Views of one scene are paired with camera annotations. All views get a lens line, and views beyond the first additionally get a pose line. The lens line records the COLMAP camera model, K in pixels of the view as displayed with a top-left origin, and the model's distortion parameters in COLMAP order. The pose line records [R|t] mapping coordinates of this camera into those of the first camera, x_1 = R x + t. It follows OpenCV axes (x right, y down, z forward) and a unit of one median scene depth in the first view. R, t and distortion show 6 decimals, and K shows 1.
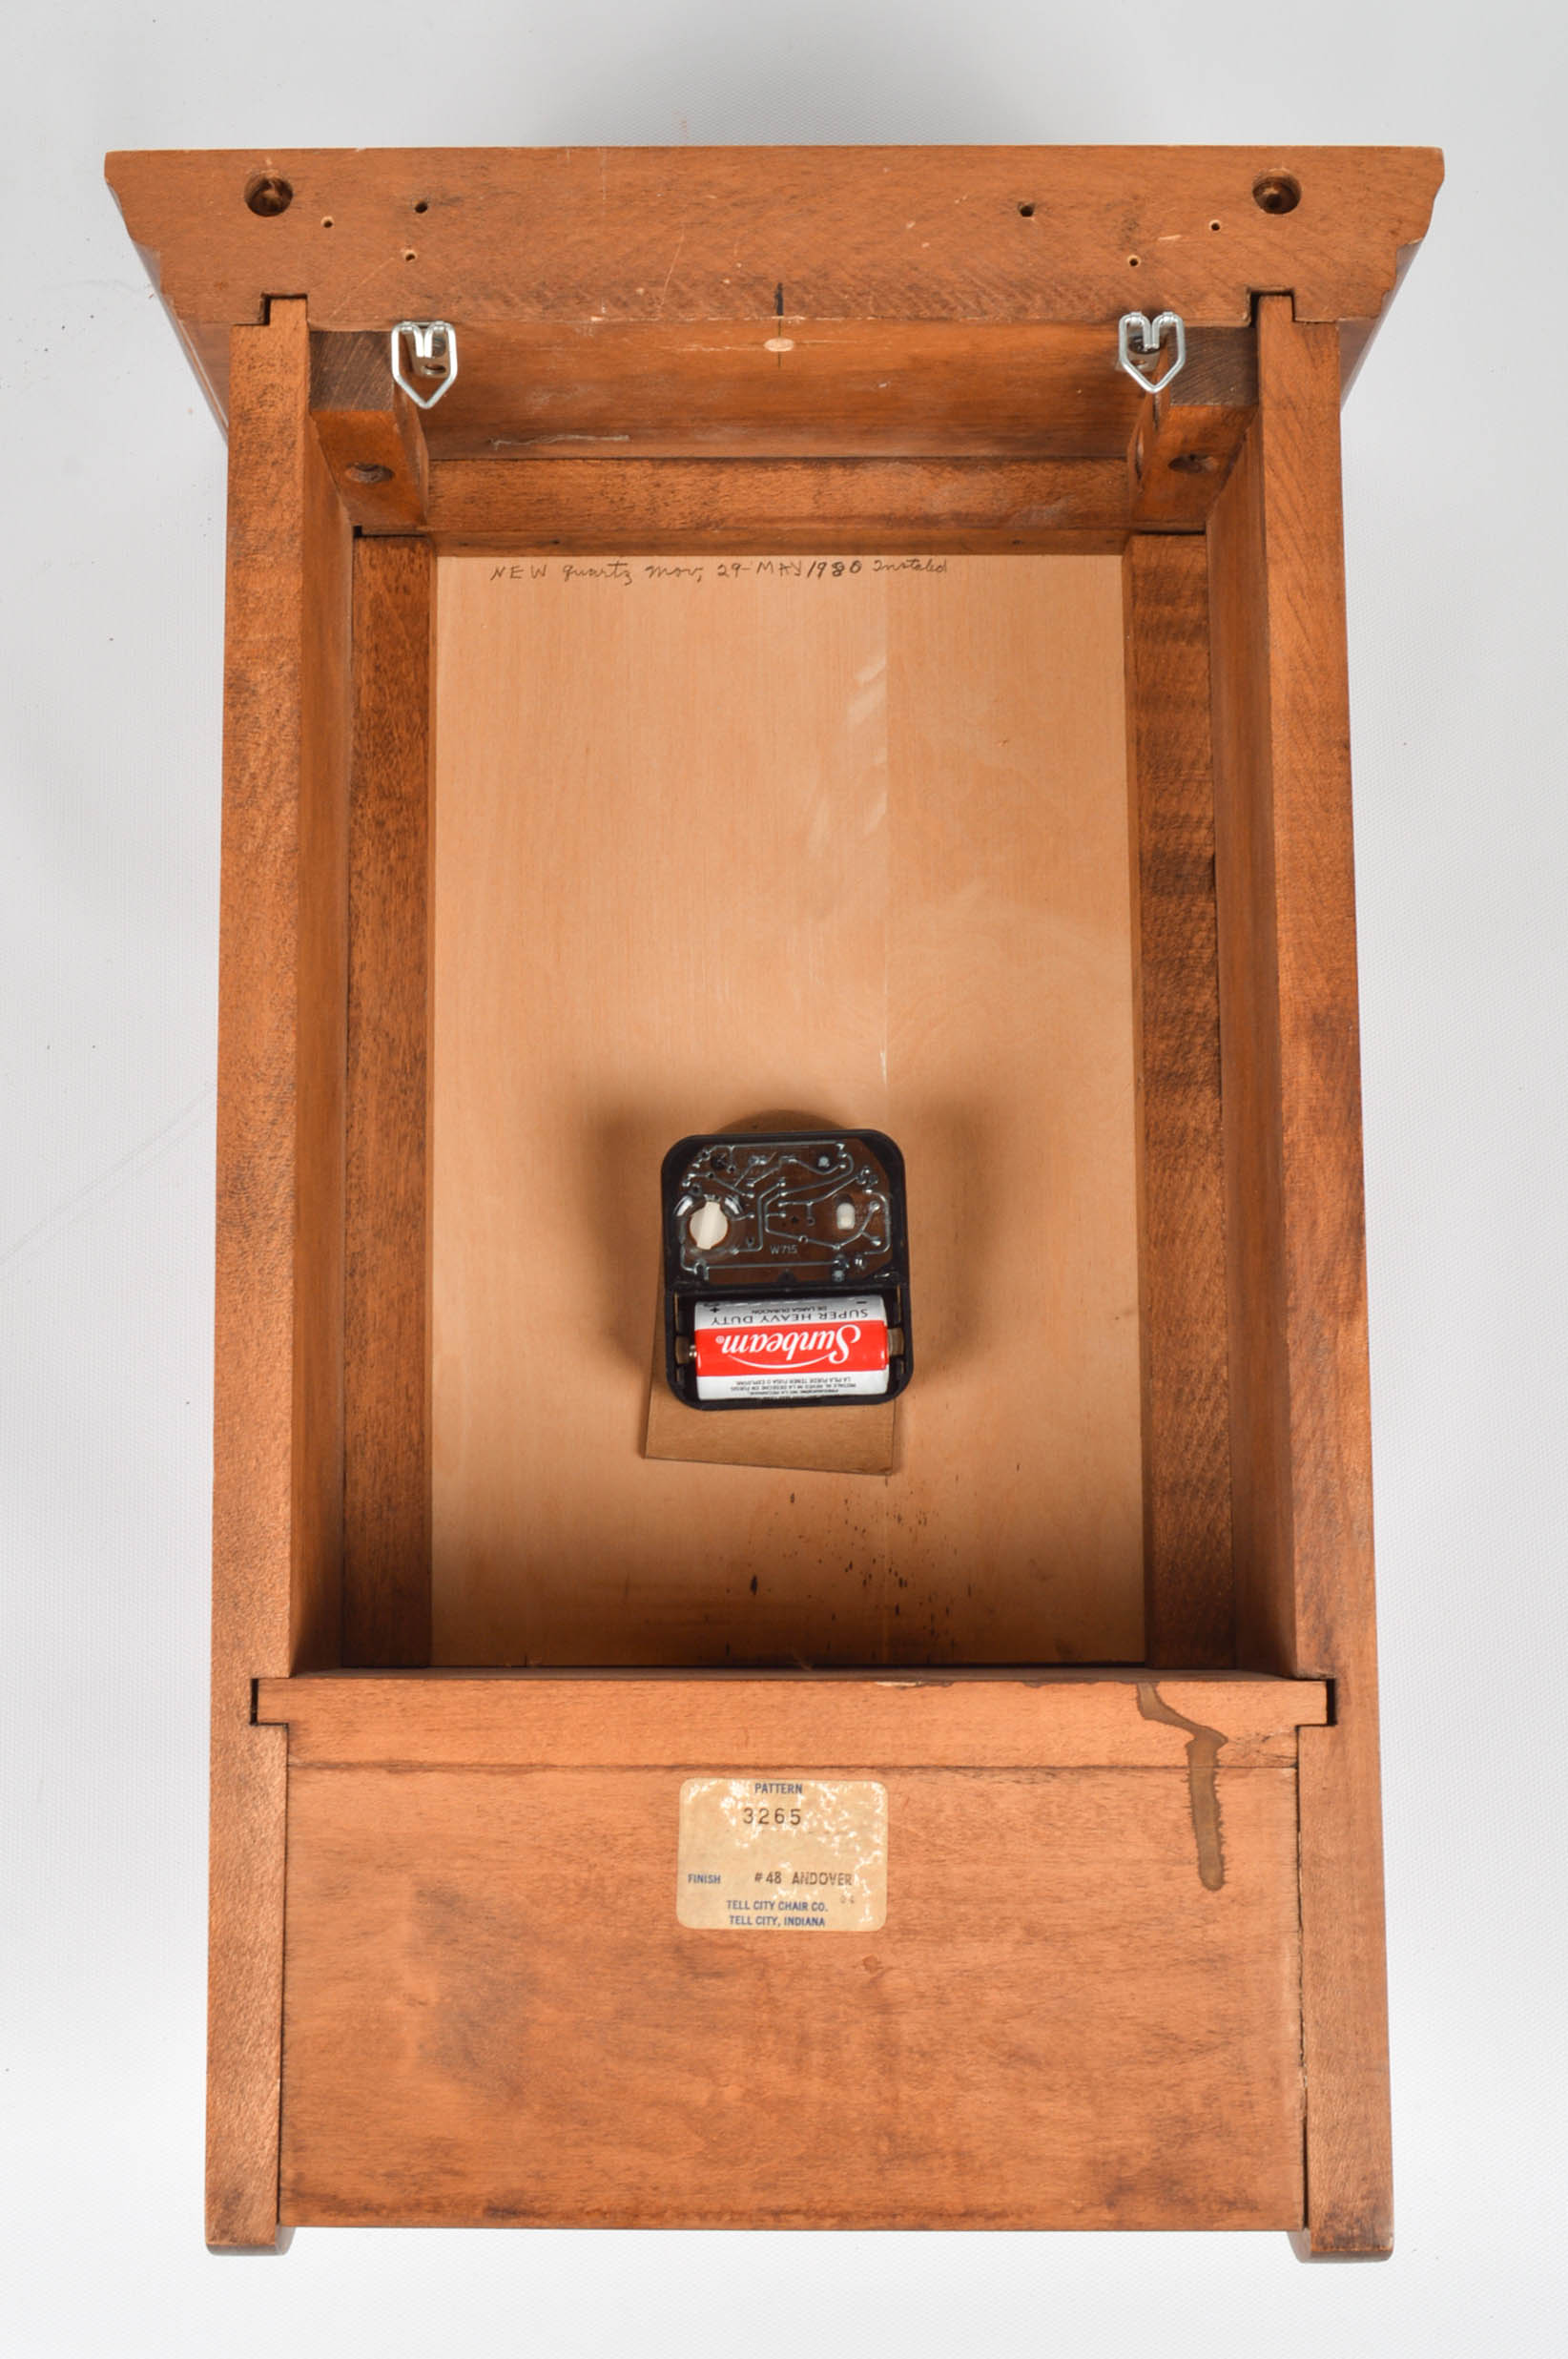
lens RADIAL K [[2724.5, 0, 725.2], [0, 2724.5, 1120.0], [0, 0, 1]] dist [-0.051408, -0.025229]
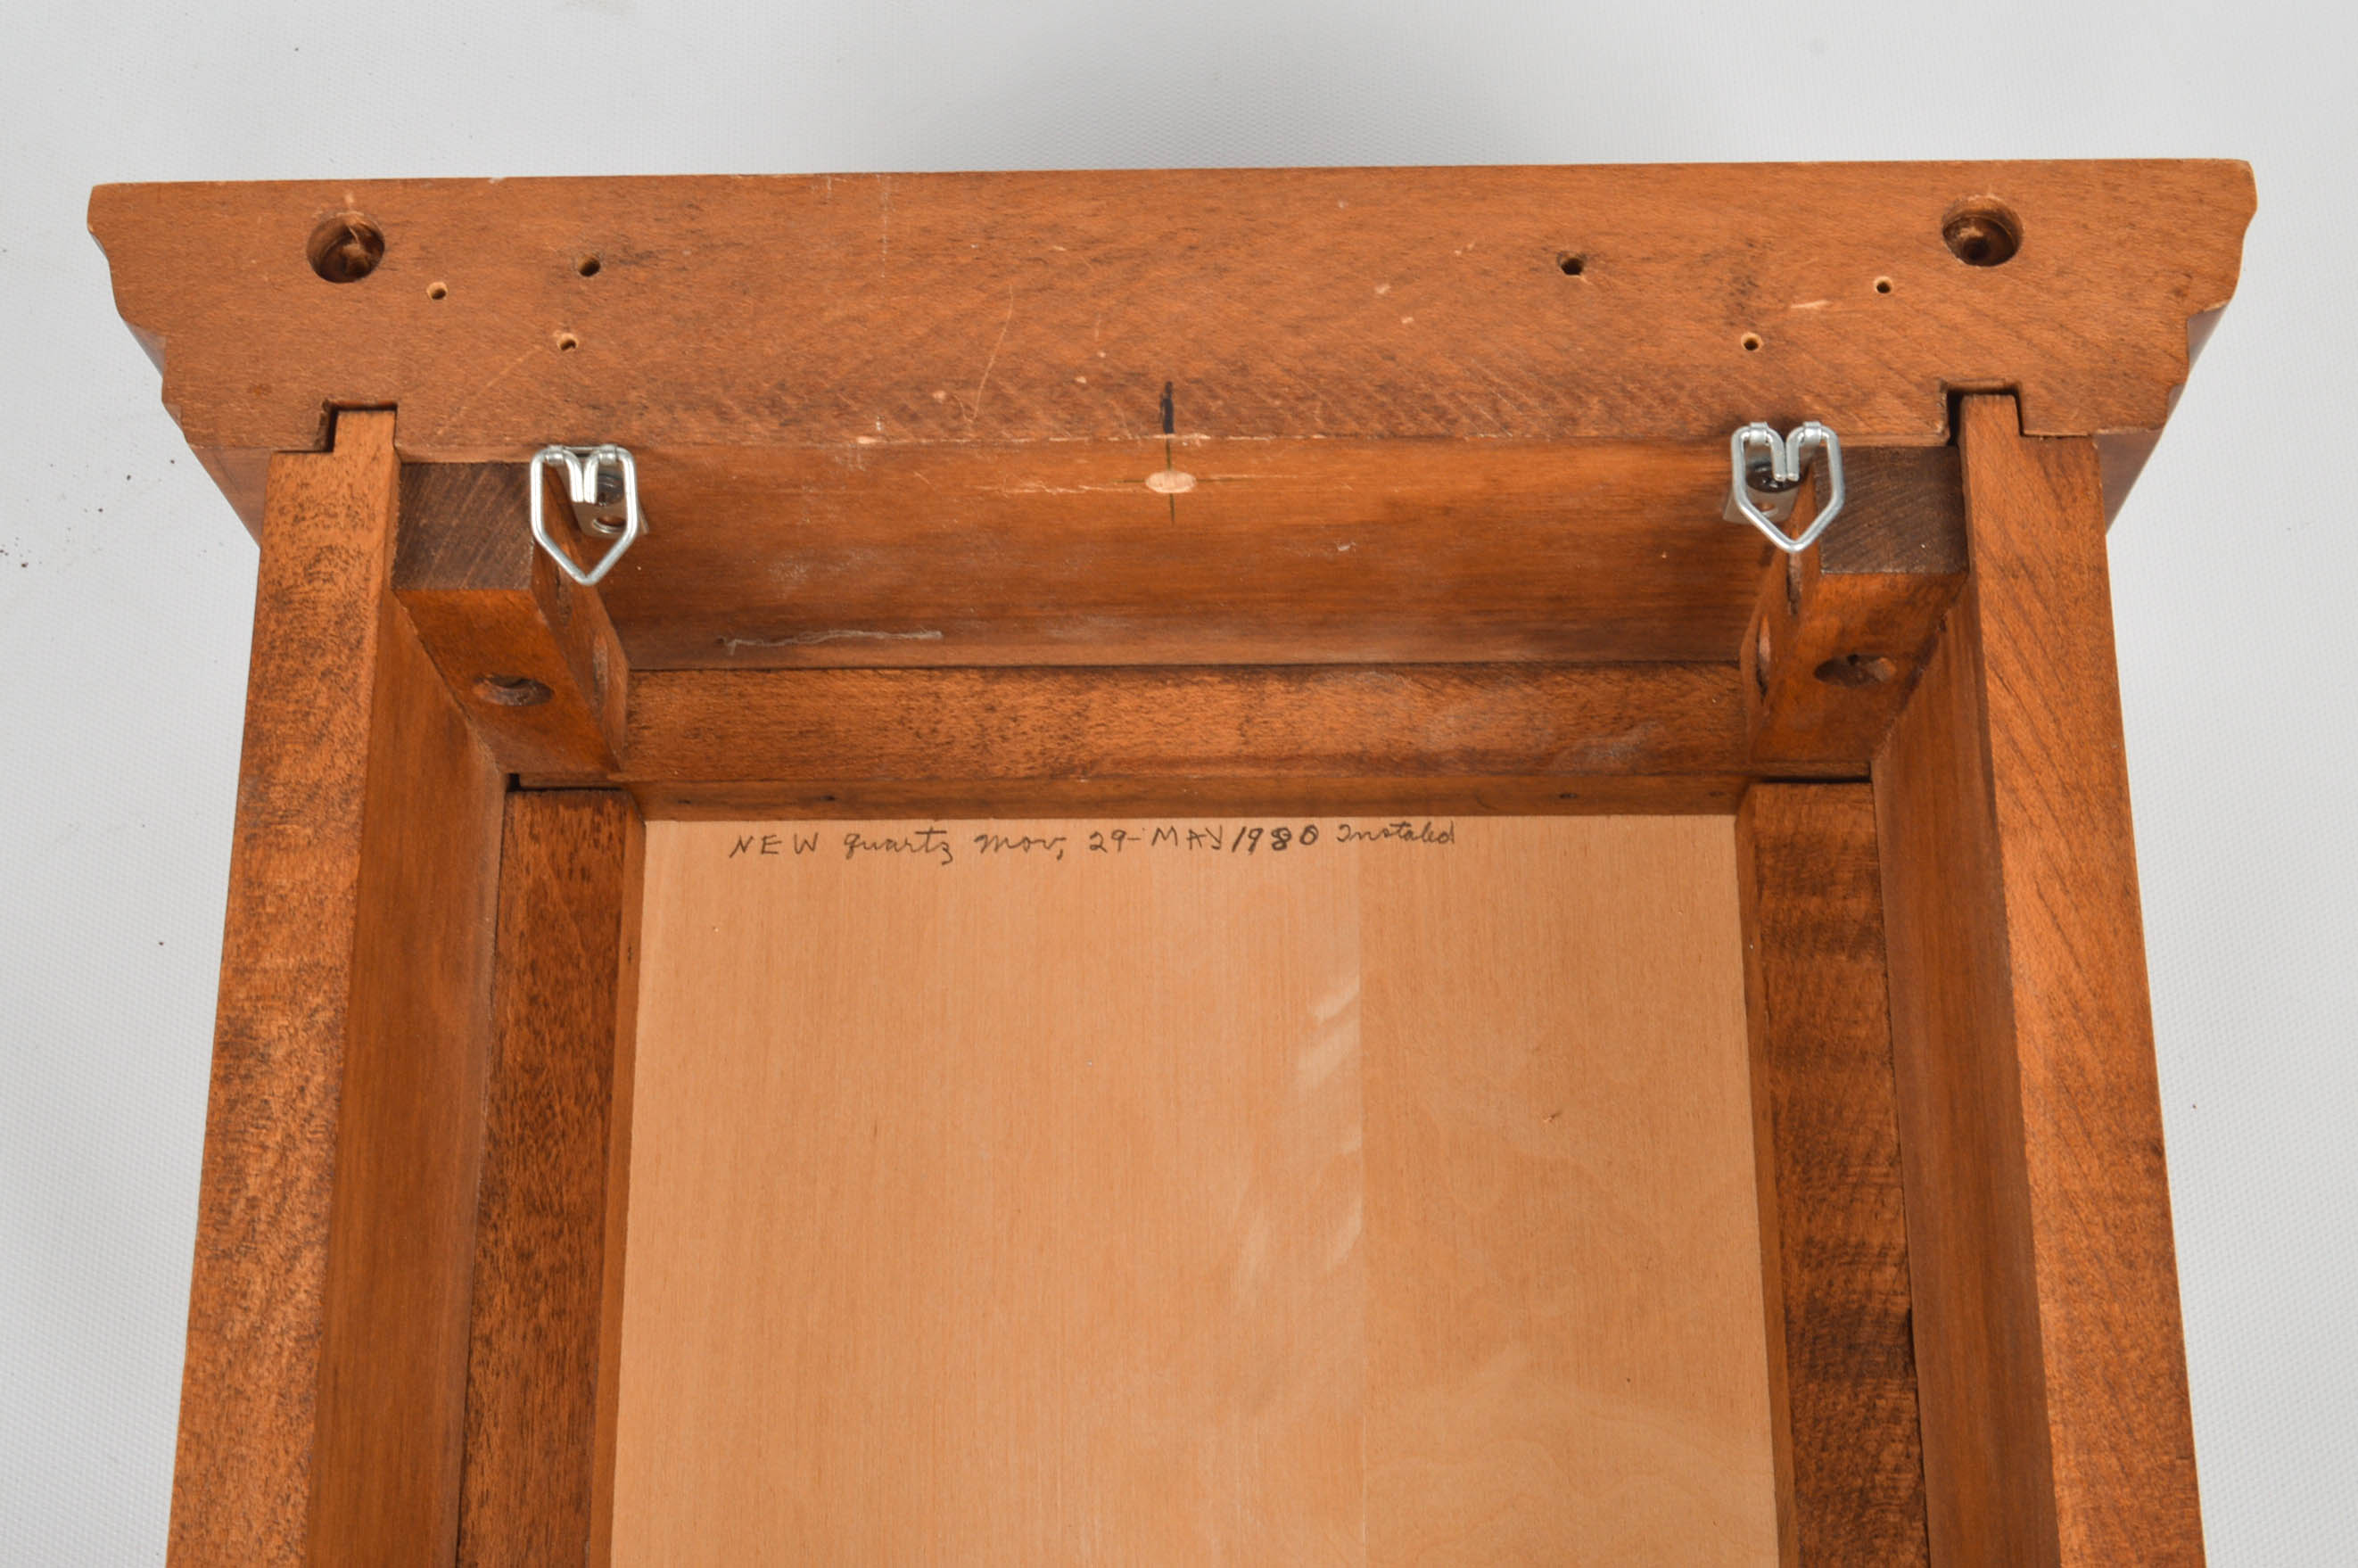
lens RADIAL K [[3183.0, 0, 1179.0], [0, 3183.0, 784.0], [0, 0, 1]] dist [-0.024921, -0.038298]
pose [[0.999918, -0.003043, -0.012449, 0.030928], [0.000432, 0.978847, -0.204592, -0.073897], [0.012808, 0.204569, 0.978768, 0.317523]]
